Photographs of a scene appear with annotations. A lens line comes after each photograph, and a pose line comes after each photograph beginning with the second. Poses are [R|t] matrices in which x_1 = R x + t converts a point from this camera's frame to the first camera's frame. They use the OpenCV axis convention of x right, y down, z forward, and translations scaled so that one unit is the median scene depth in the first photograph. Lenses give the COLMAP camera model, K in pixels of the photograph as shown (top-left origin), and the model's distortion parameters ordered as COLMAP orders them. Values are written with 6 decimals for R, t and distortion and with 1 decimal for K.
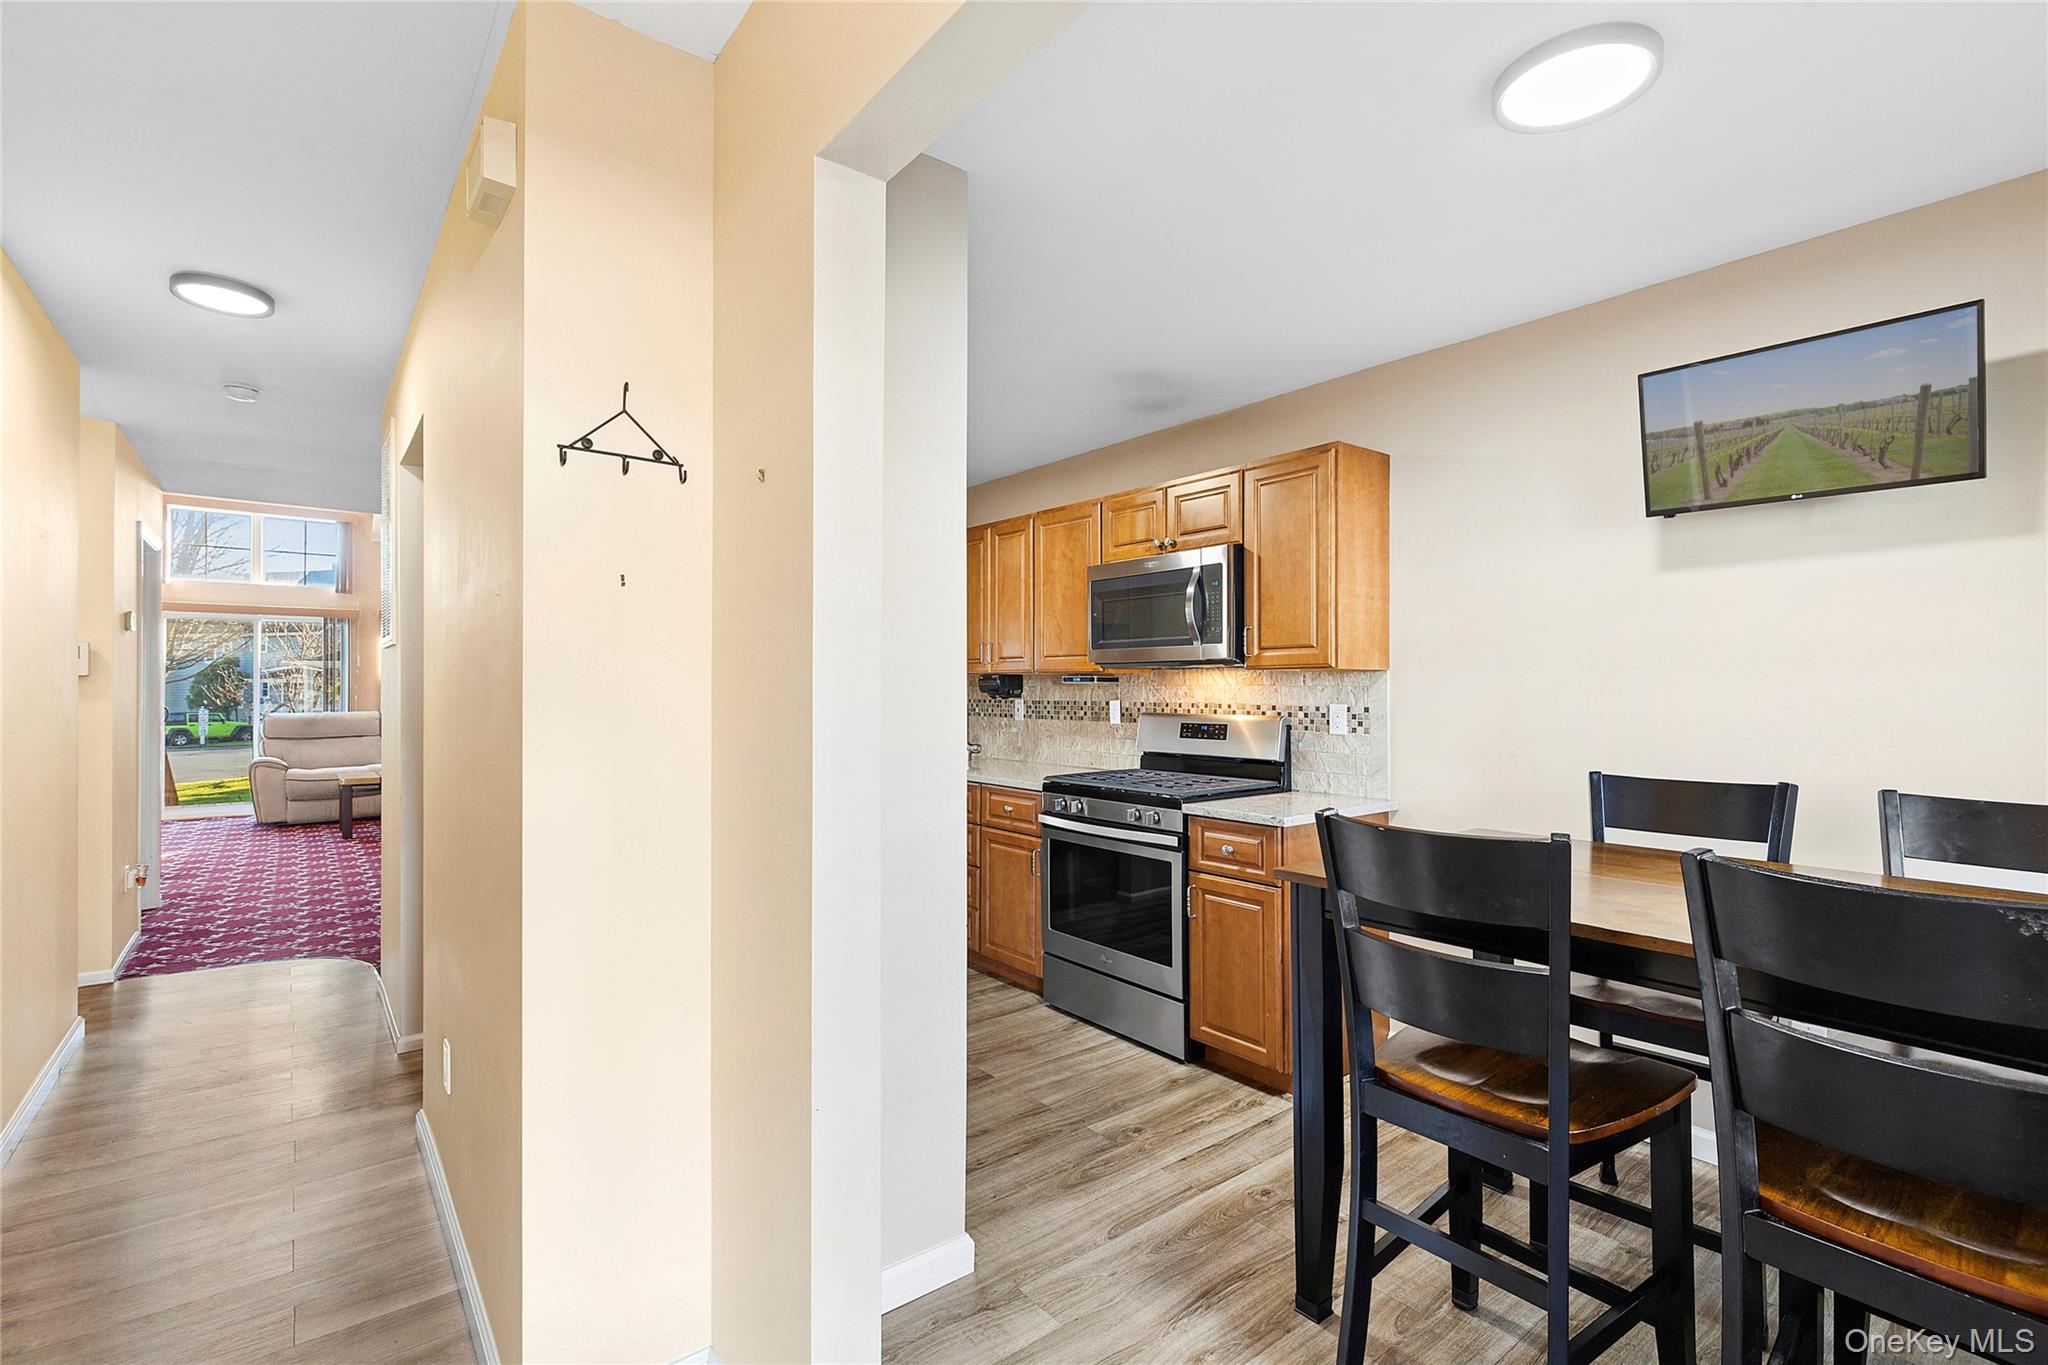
lens RADIAL K [[919.7, 0, 1029.1], [0, 919.7, 683.4], [0, 0, 1]] dist [0.003735, -0.001239]
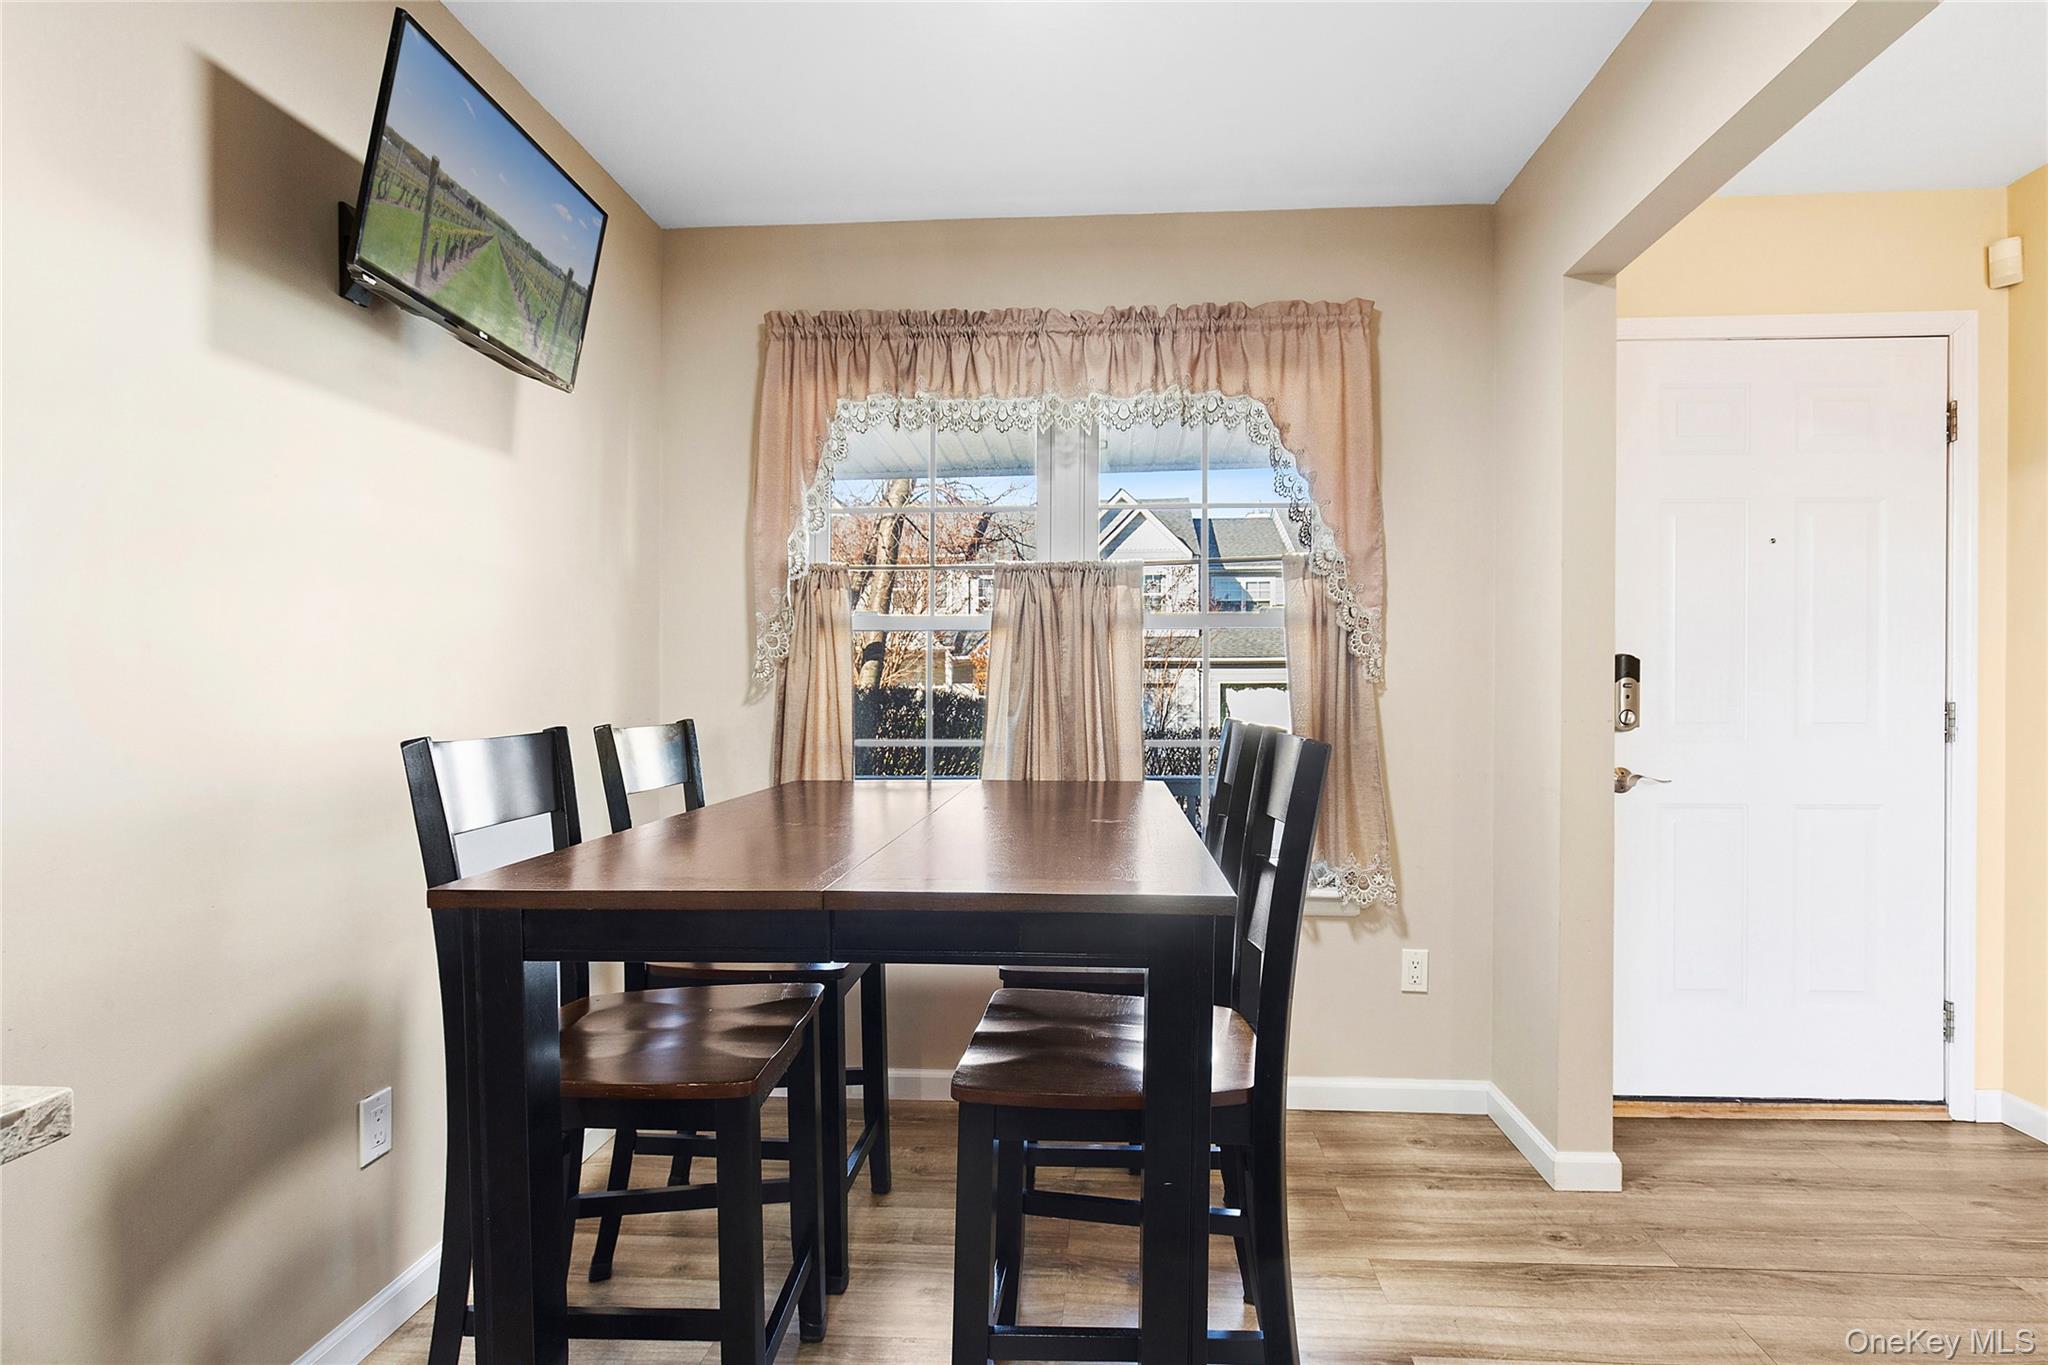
lens RADIAL K [[1063.2, 0, 1028.5], [0, 1063.2, 686.6], [0, 0, 1]] dist [0.020207, 0.001000]
pose [[-0.729205, 0.002999, 0.684289, -0.036037], [-0.002518, 0.999972, -0.007065, 0.048854], [-0.684291, -0.006875, -0.729177, 0.830696]]
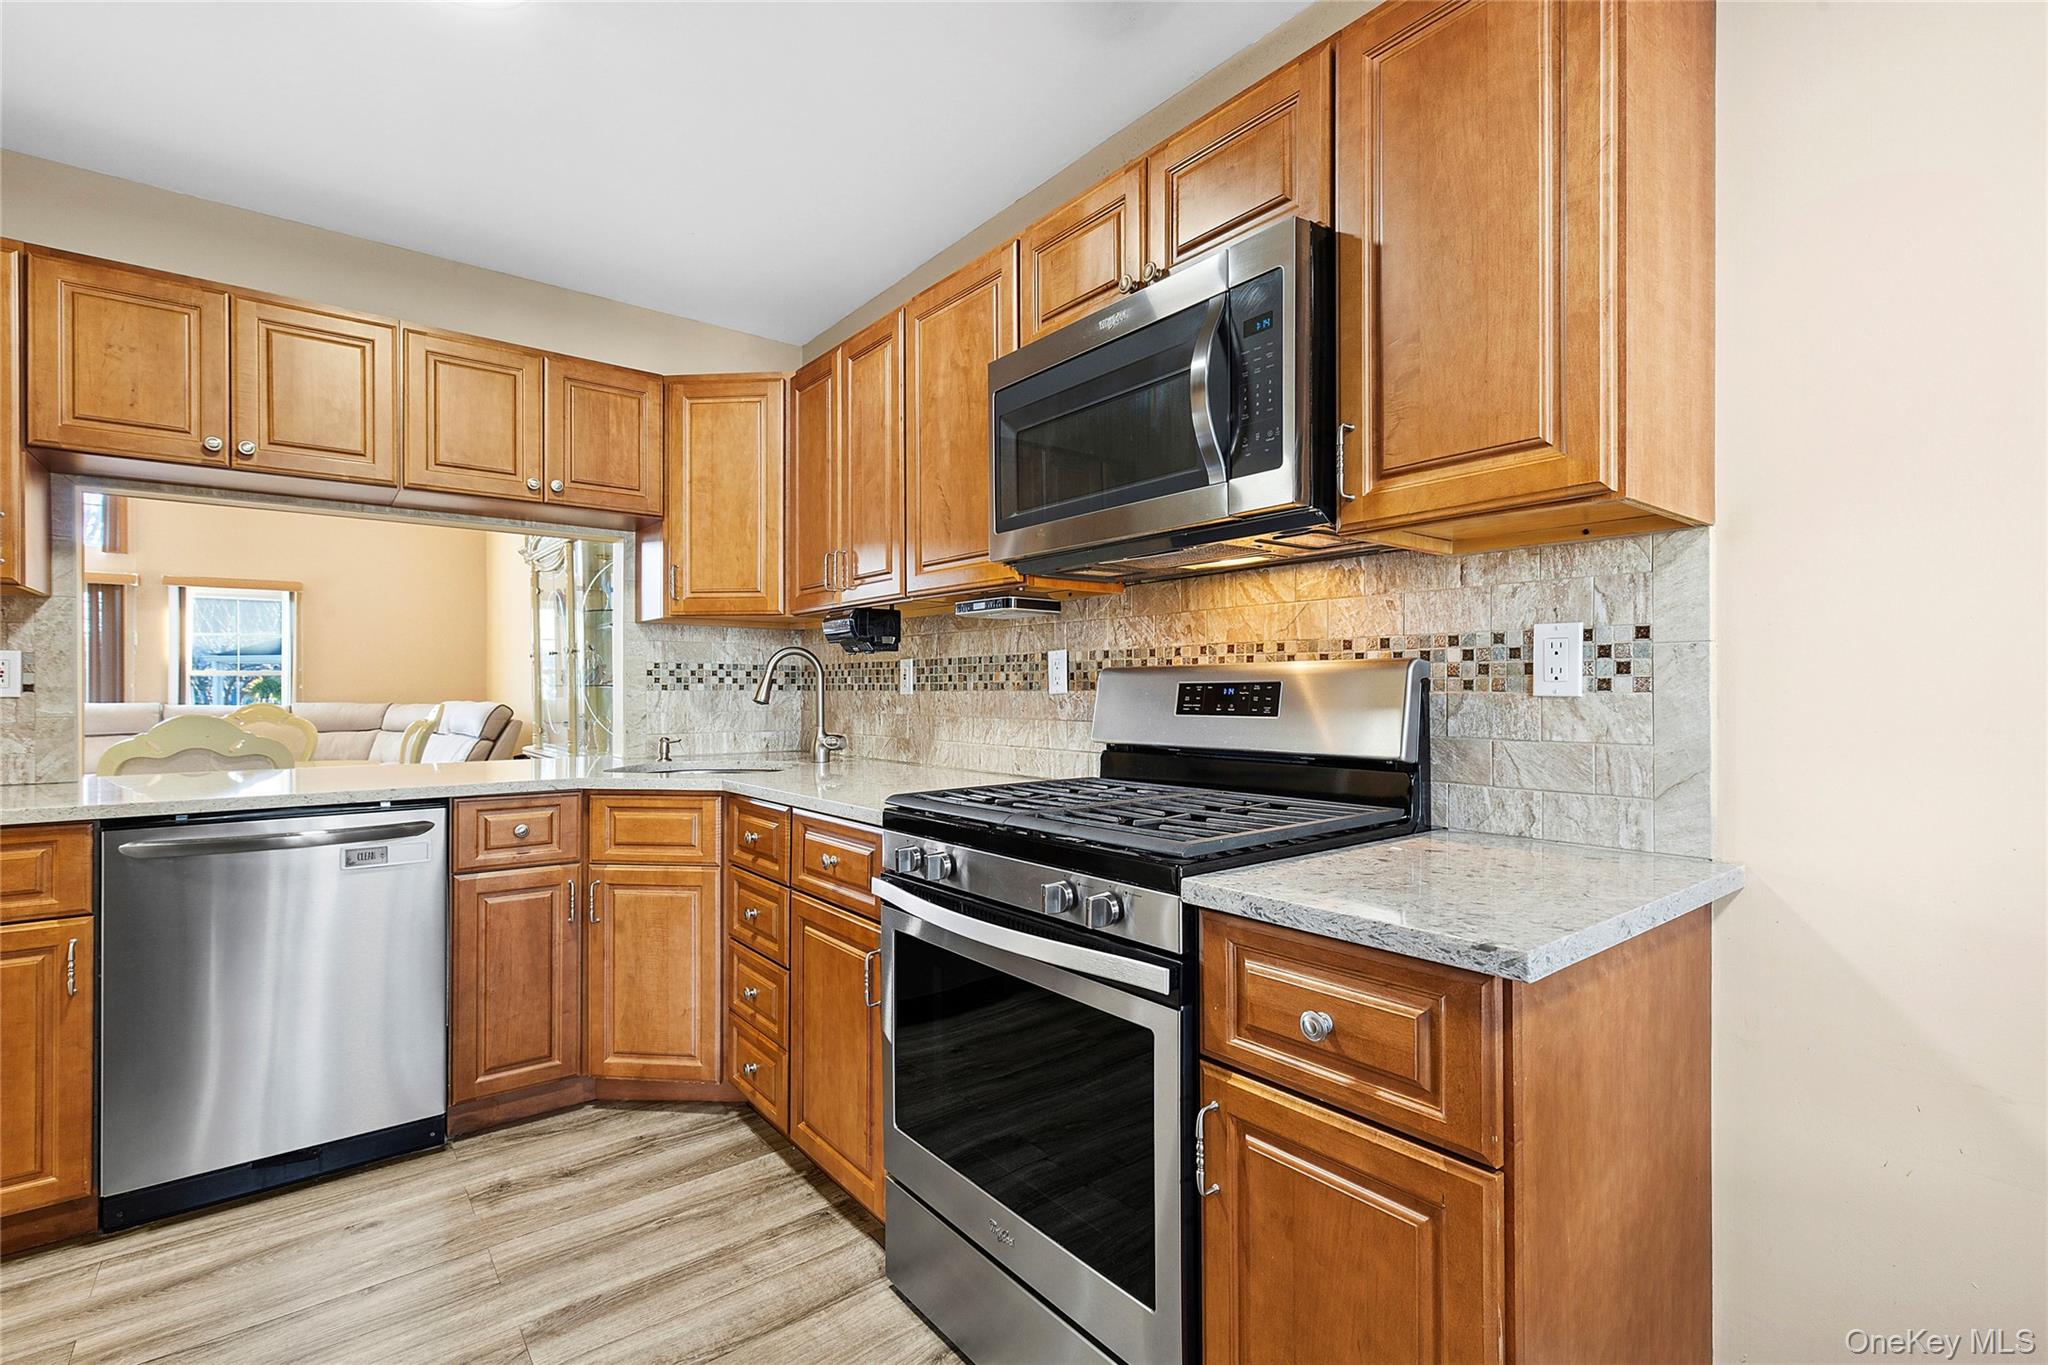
lens RADIAL K [[919.7, 0, 1043.2], [0, 919.7, 691.7], [0, 0, 1]] dist [0.003735, -0.001239]
pose [[0.999889, -0.000997, 0.014861, 0.094493], [0.000918, 0.999986, 0.005264, 0.049075], [-0.014866, -0.005250, 0.999876, 0.567382]]
